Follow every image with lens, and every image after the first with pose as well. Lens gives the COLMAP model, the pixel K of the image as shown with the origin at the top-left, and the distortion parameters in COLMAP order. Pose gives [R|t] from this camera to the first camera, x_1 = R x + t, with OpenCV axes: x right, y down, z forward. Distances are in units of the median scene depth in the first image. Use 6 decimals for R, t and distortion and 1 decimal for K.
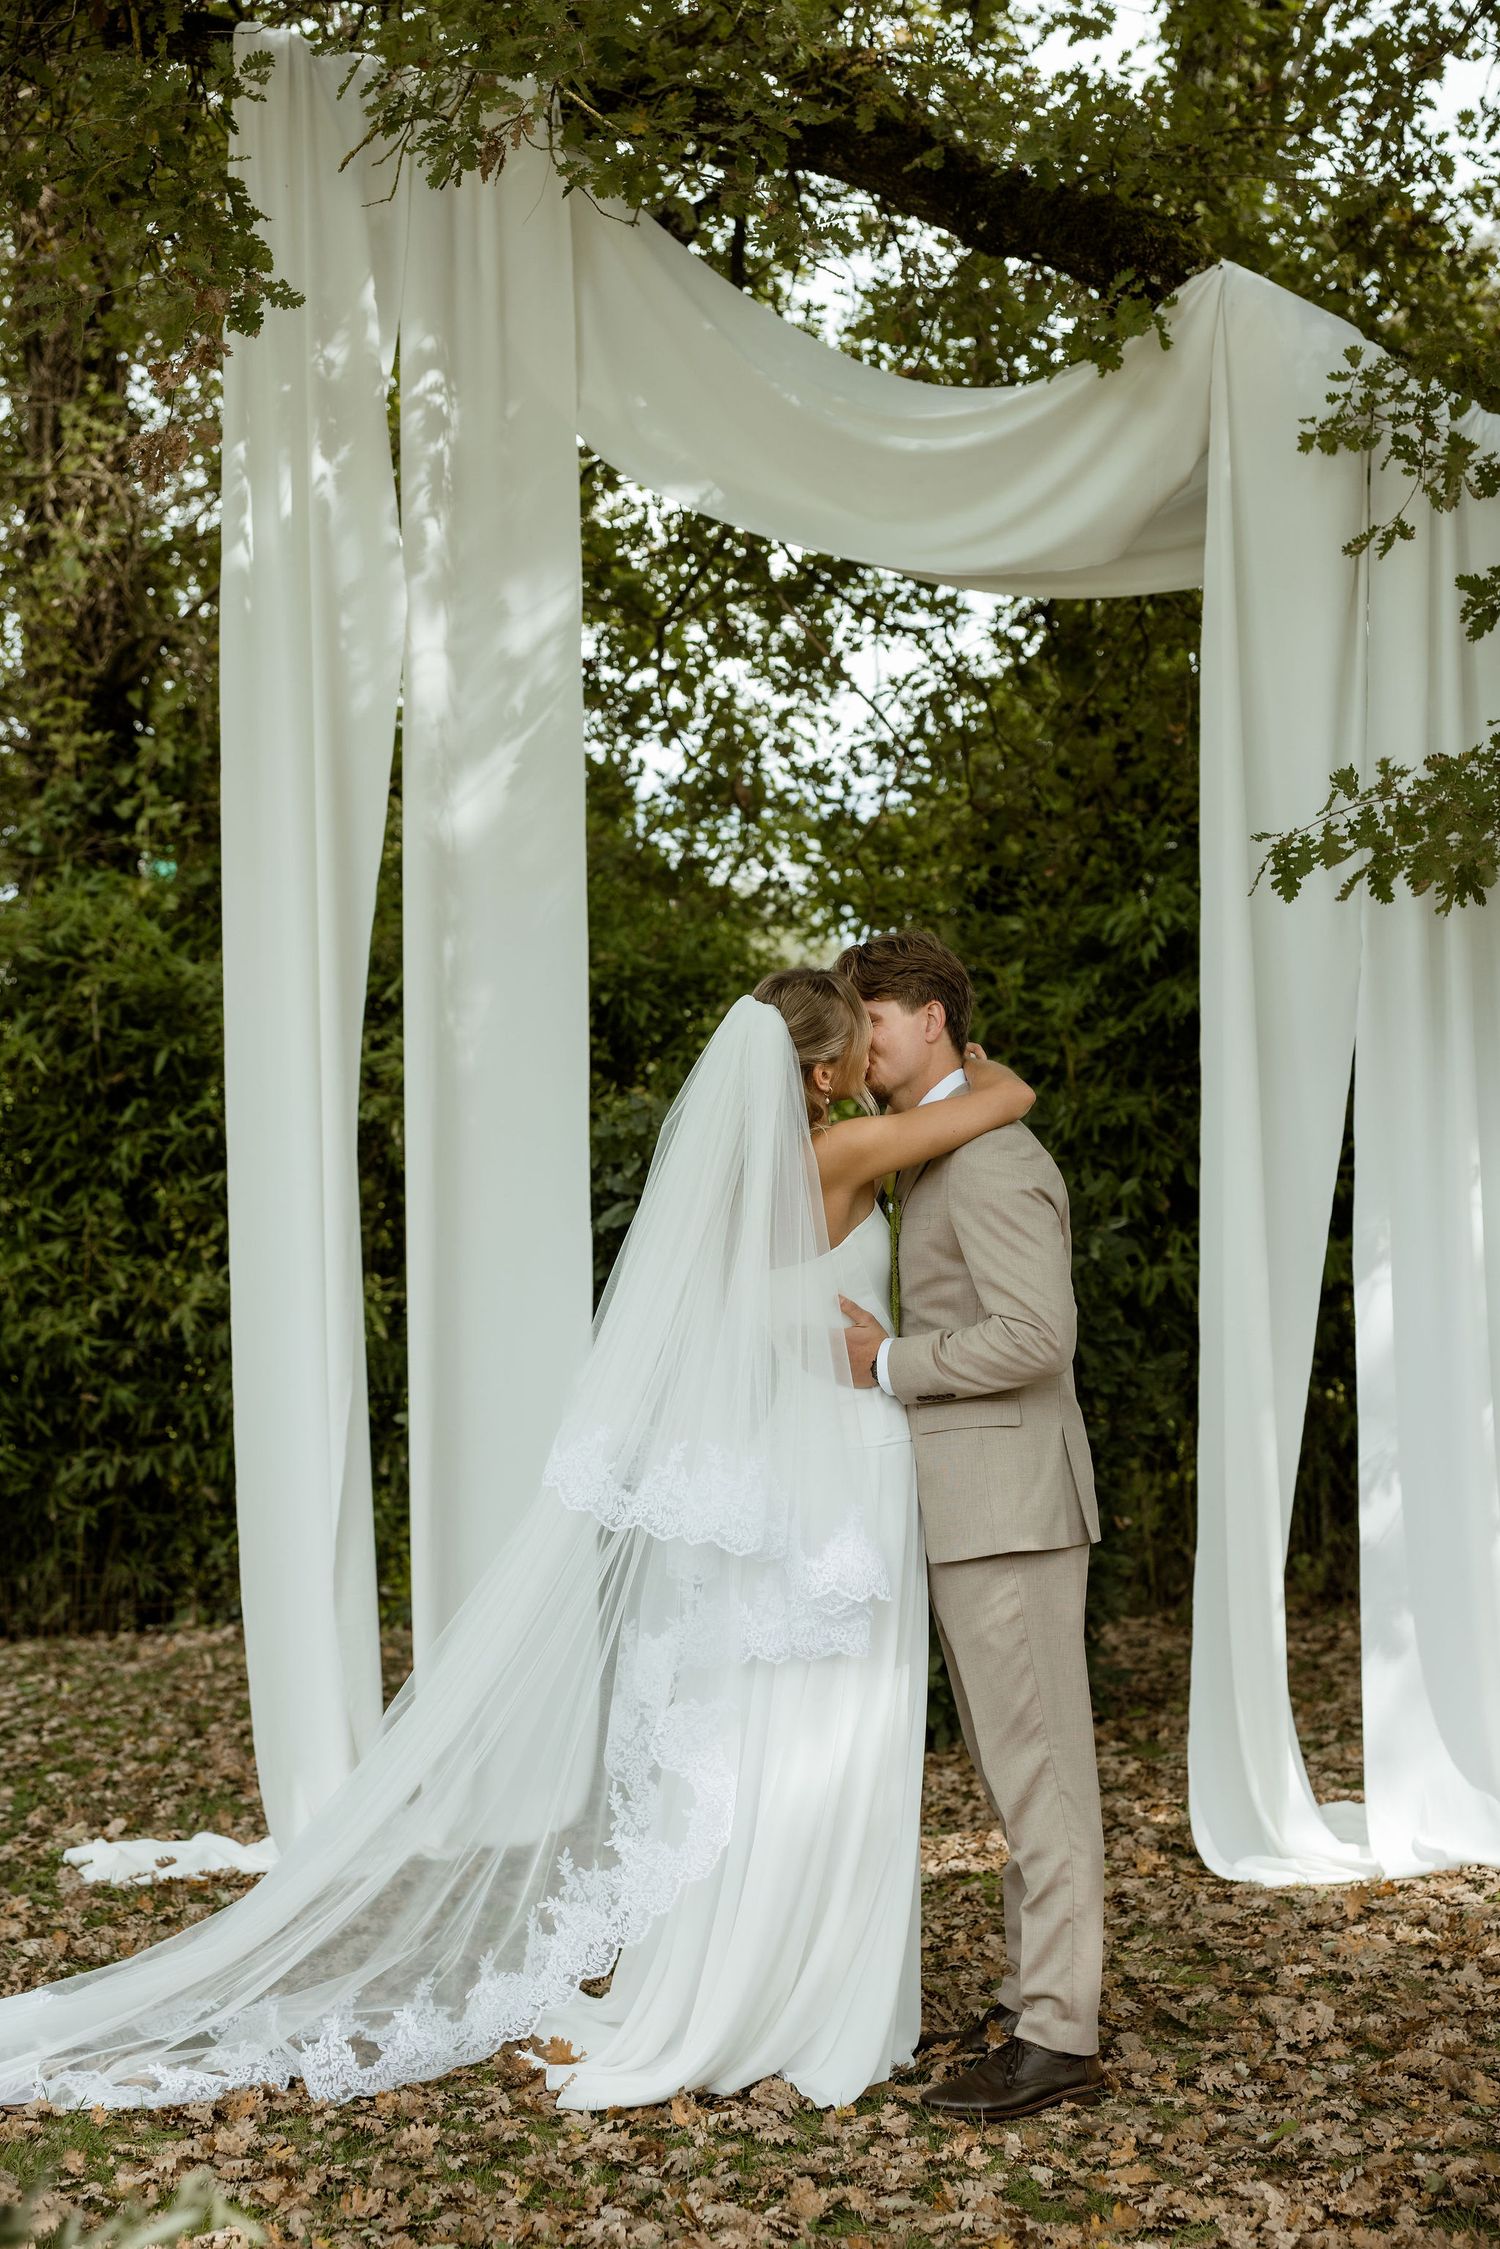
lens RADIAL K [[3334.3, 0, 714.8], [0, 3334.3, 1190.6], [0, 0, 1]] dist [0.154188, 0.000000]
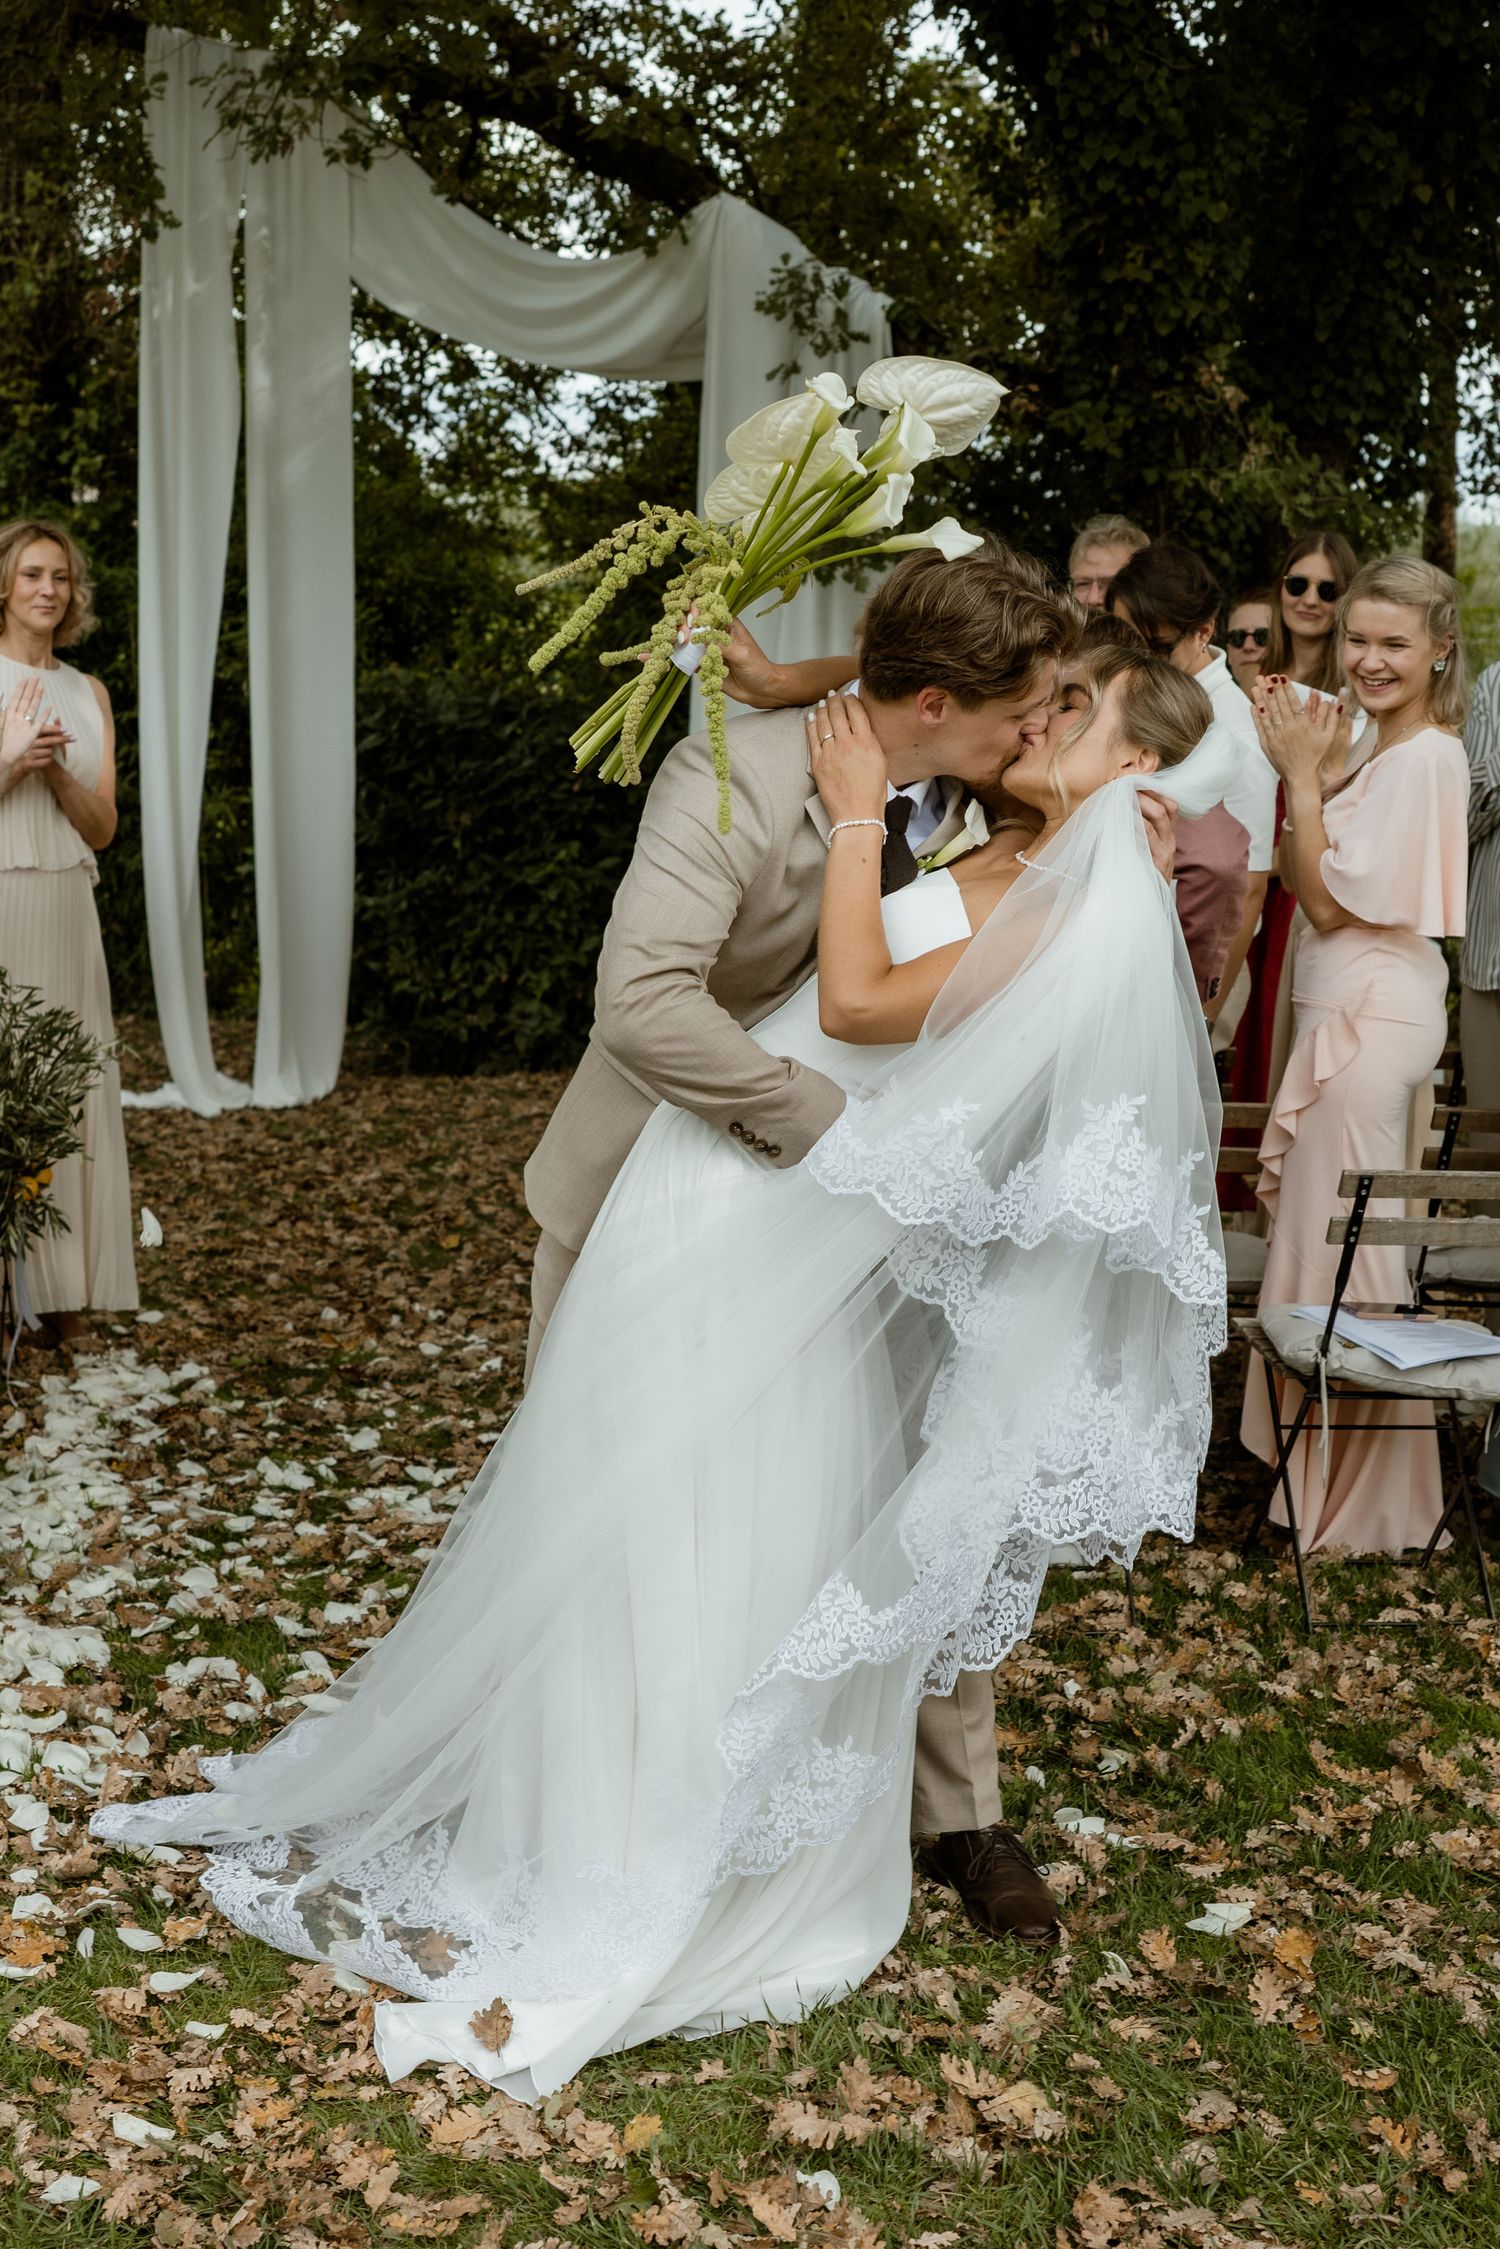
lens RADIAL K [[2987.5, 0, 724.1], [0, 2987.5, 1204.1], [0, 0, 1]] dist [-0.055248, 0.000000]
pose [[0.998124, 0.027895, 0.054494, 0.080947], [-0.035594, 0.988666, 0.145849, 0.013407], [-0.049808, -0.147515, 0.987805, -0.553277]]
